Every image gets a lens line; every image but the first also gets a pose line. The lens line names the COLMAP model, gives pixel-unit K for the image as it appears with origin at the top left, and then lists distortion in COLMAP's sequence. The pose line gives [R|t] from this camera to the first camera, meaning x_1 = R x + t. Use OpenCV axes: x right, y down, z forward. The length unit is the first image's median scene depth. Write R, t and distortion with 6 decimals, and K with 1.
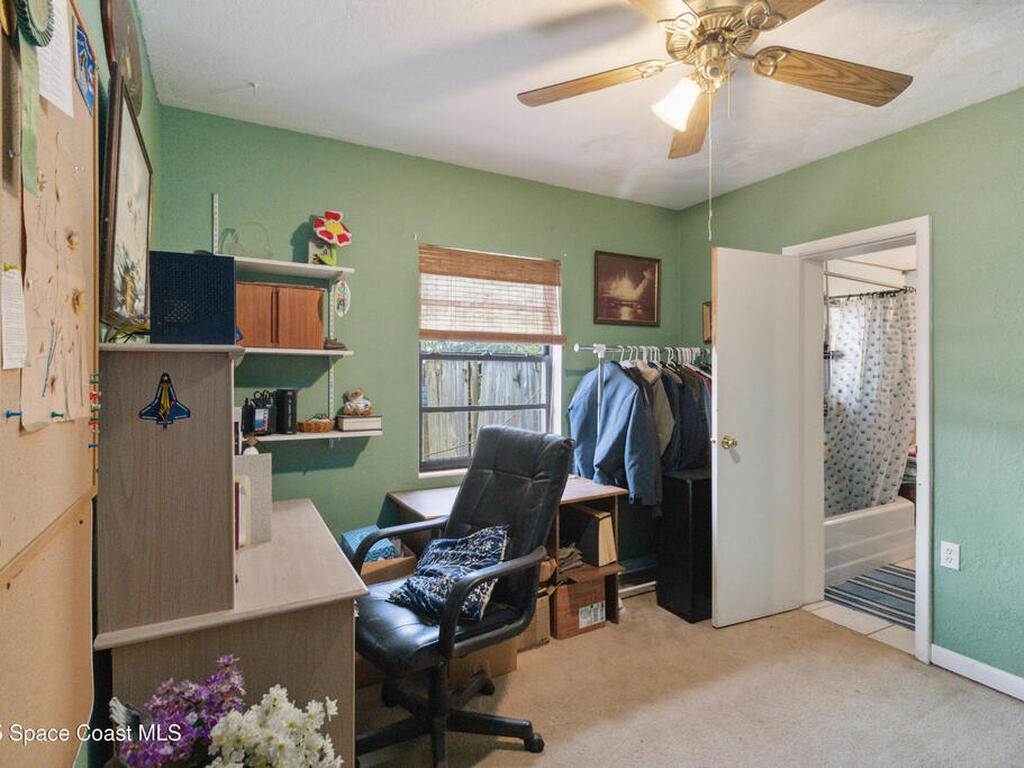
lens RADIAL K [[541.0, 0, 511.2], [0, 541.0, 380.3], [0, 0, 1]] dist [0.002603, -0.000075]
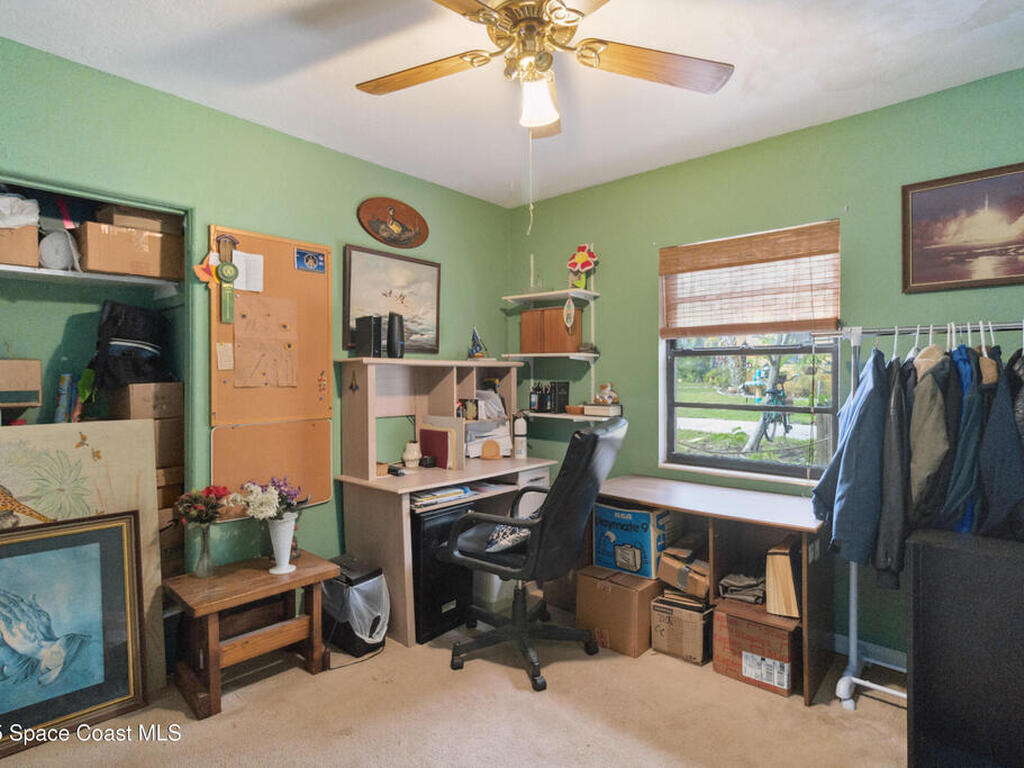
lens RADIAL K [[541.0, 0, 511.2], [0, 541.0, 382.7], [0, 0, 1]] dist [0.002603, -0.000075]
pose [[0.326362, 0.017036, -0.945091, 0.714041], [-0.006719, 0.999854, 0.015703, -0.001653], [0.945221, 0.001225, 0.326429, 0.352415]]
